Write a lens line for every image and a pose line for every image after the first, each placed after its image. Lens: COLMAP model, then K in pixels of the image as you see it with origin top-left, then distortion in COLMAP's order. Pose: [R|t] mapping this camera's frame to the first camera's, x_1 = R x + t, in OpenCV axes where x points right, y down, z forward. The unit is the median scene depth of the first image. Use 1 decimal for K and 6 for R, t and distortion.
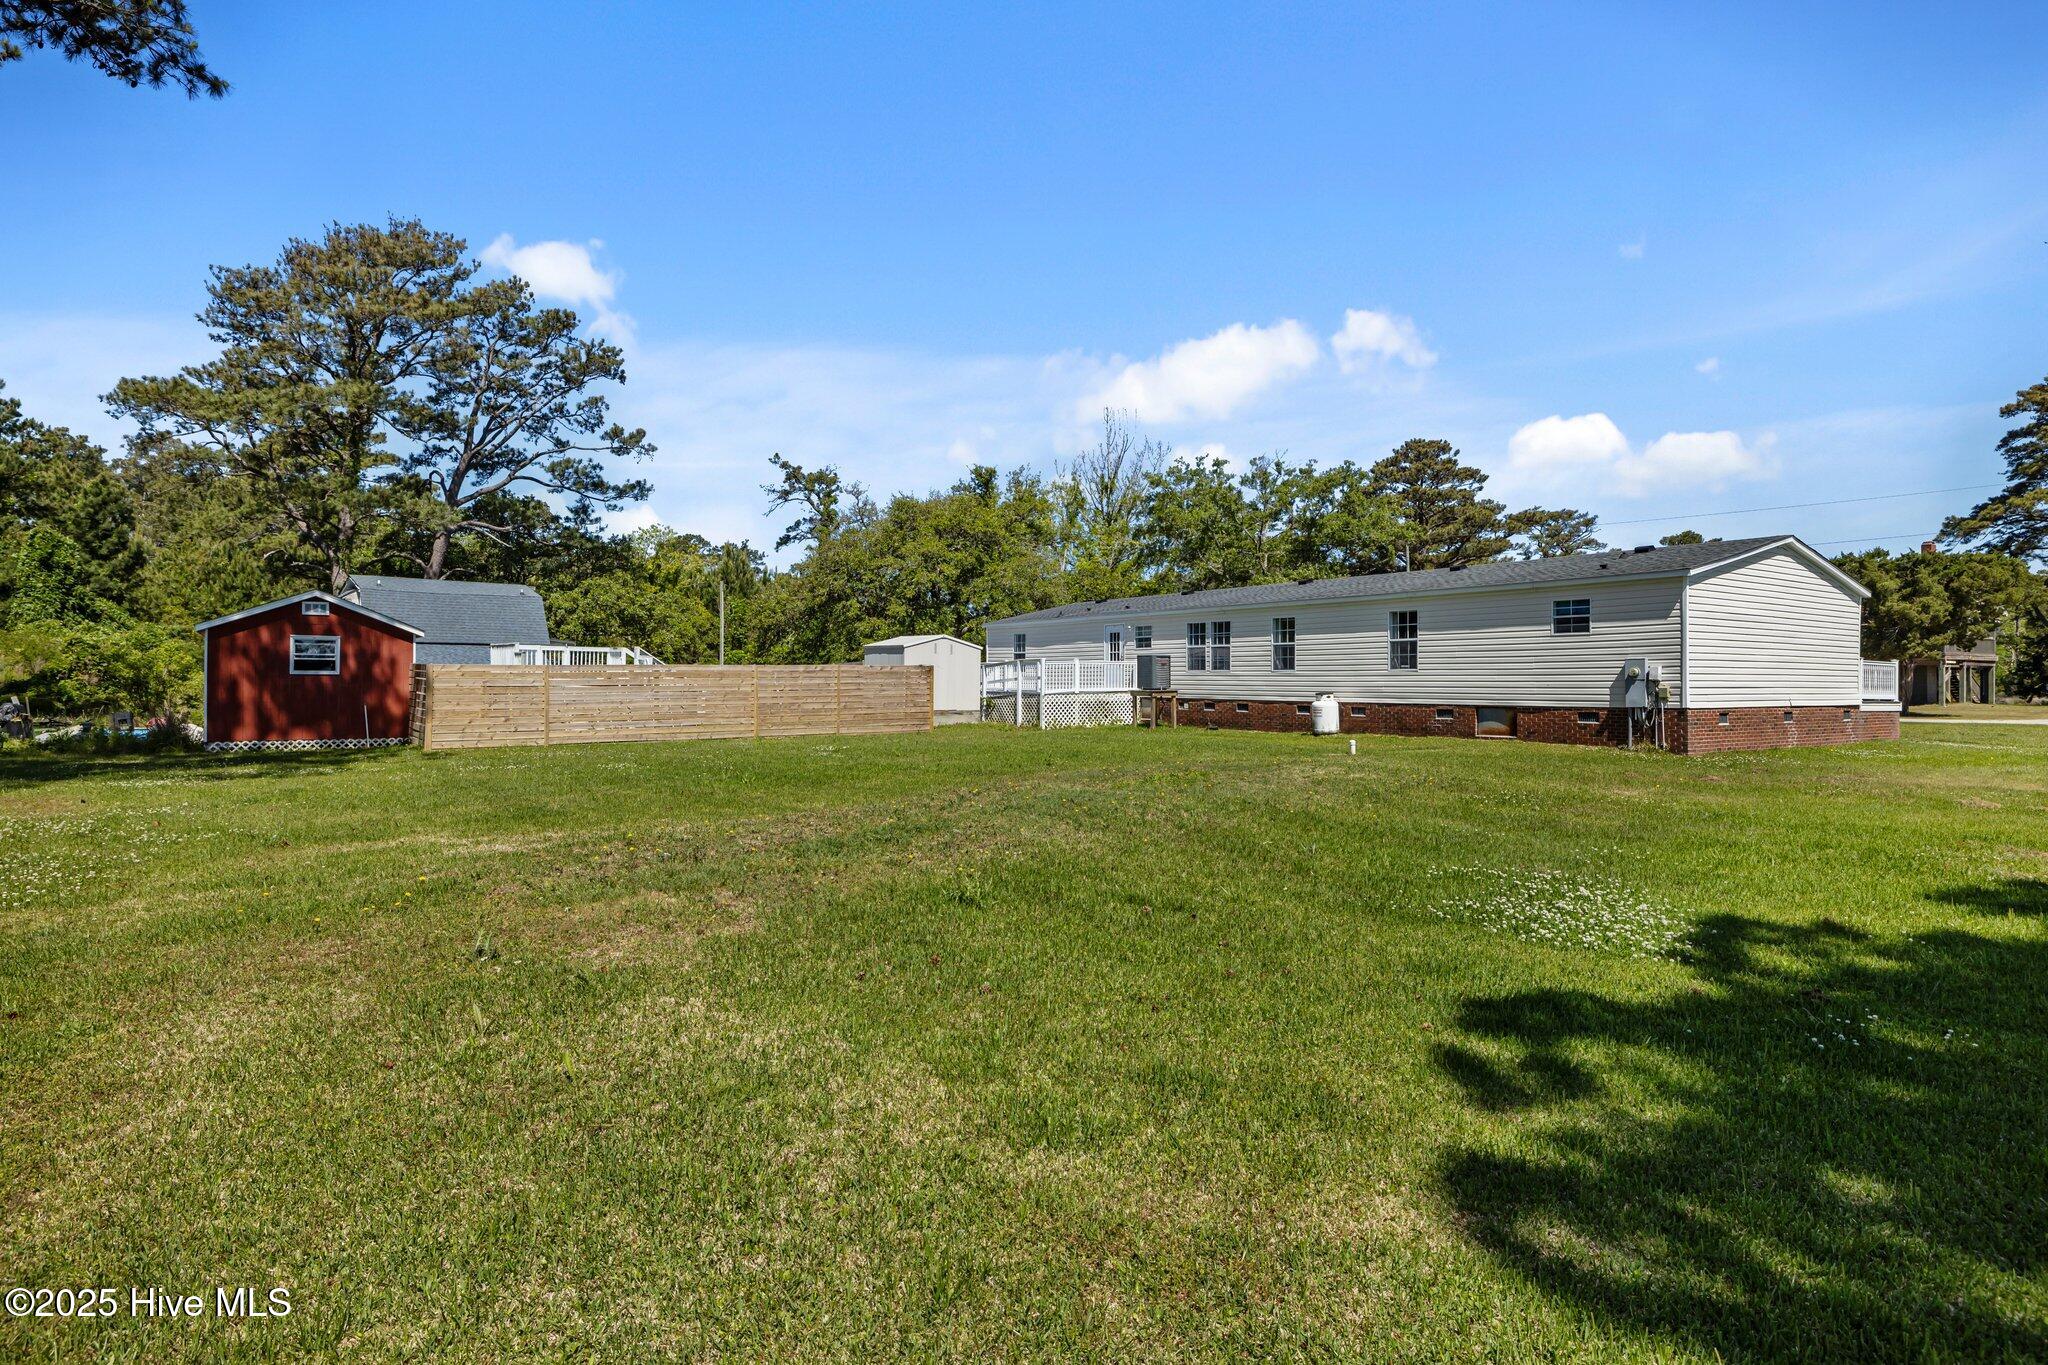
lens RADIAL K [[1130.5, 0, 1012.4], [0, 1130.5, 688.9], [0, 0, 1]] dist [0.029167, 0.001240]
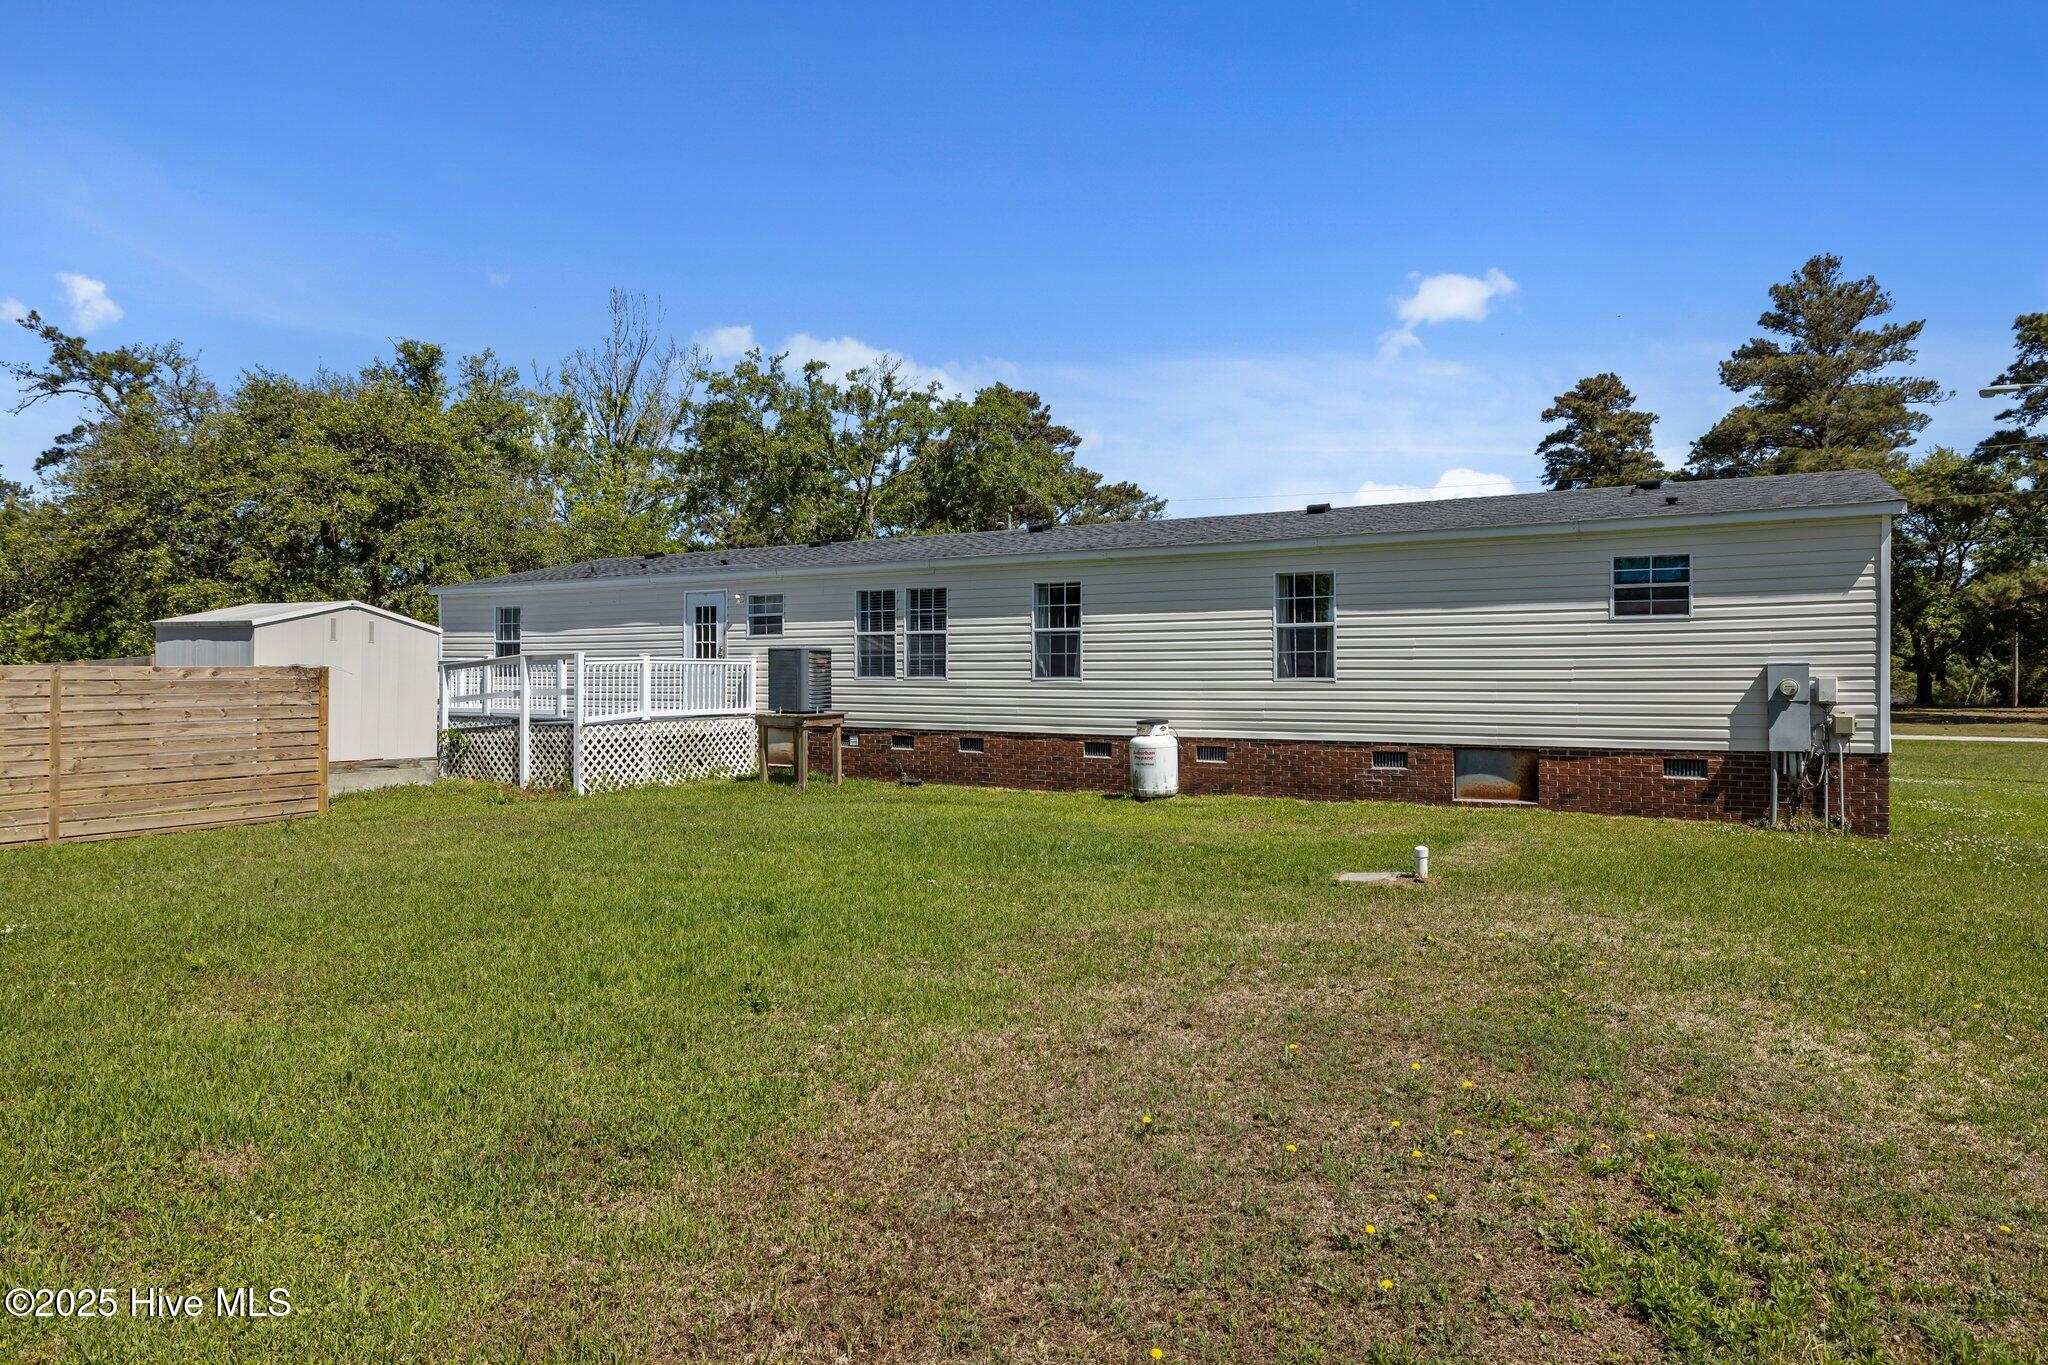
lens RADIAL K [[1254.4, 0, 1030.9], [0, 1254.4, 681.1], [0, 0, 1]] dist [0.008125, -0.007864]
pose [[0.904511, -0.001791, 0.426446, -0.028703], [0.003745, 0.999986, -0.003746, -0.011393], [-0.426434, 0.004985, 0.904505, 0.406738]]
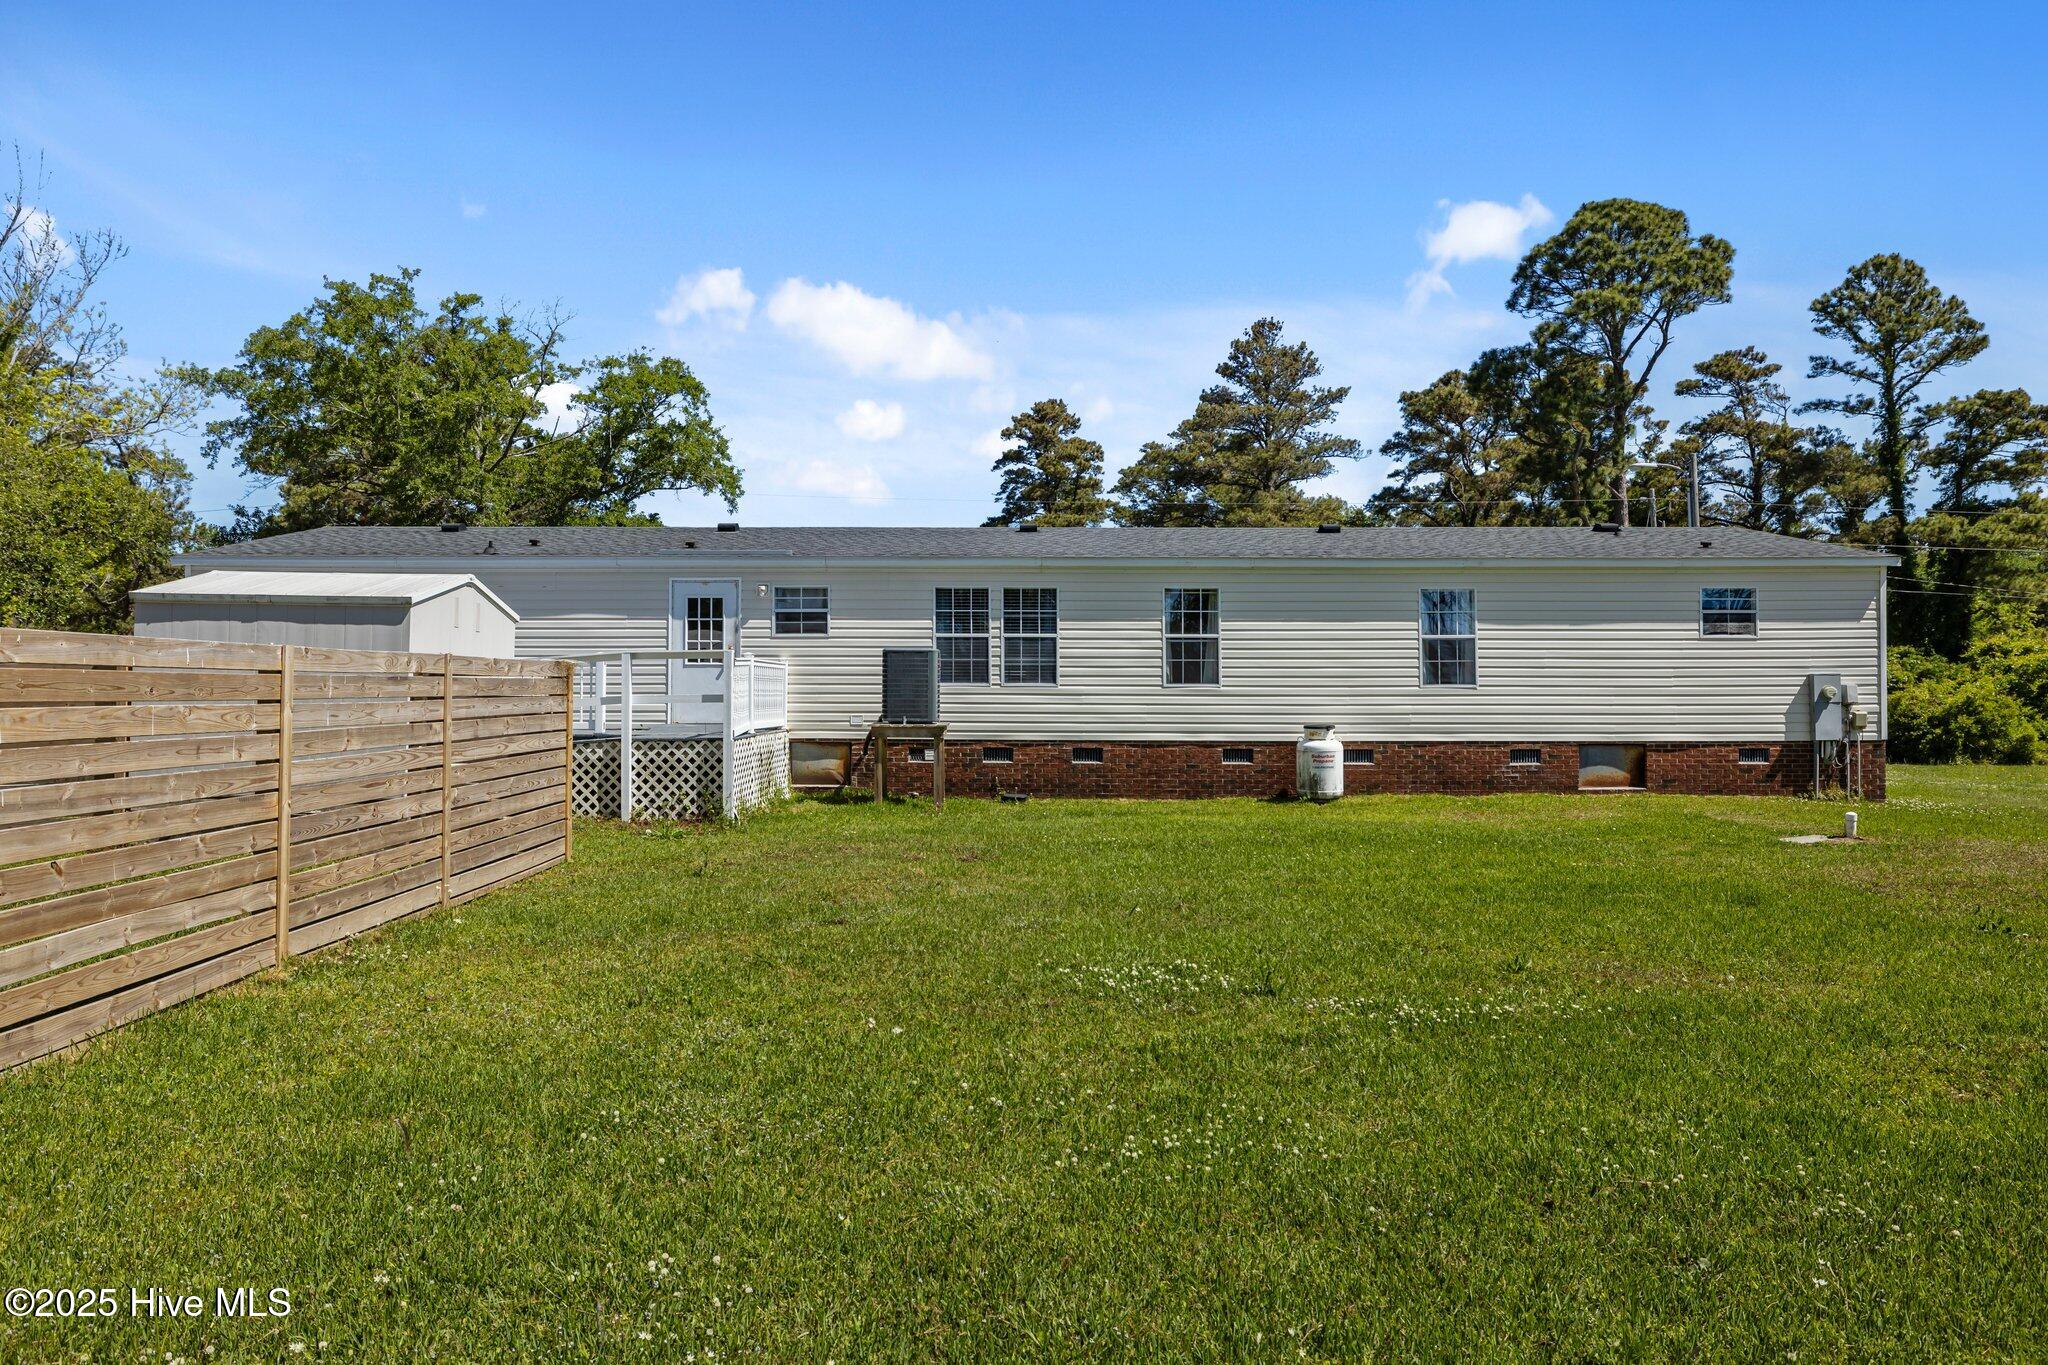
lens RADIAL K [[1429.4, 0, 1011.3], [0, 1429.4, 665.3], [0, 0, 1]] dist [0.007346, 0.001705]
pose [[0.554497, 0.019702, 0.831952, -0.340493], [0.006498, 0.999587, -0.028002, -0.006411], [-0.832160, 0.020934, 0.554140, 0.619900]]
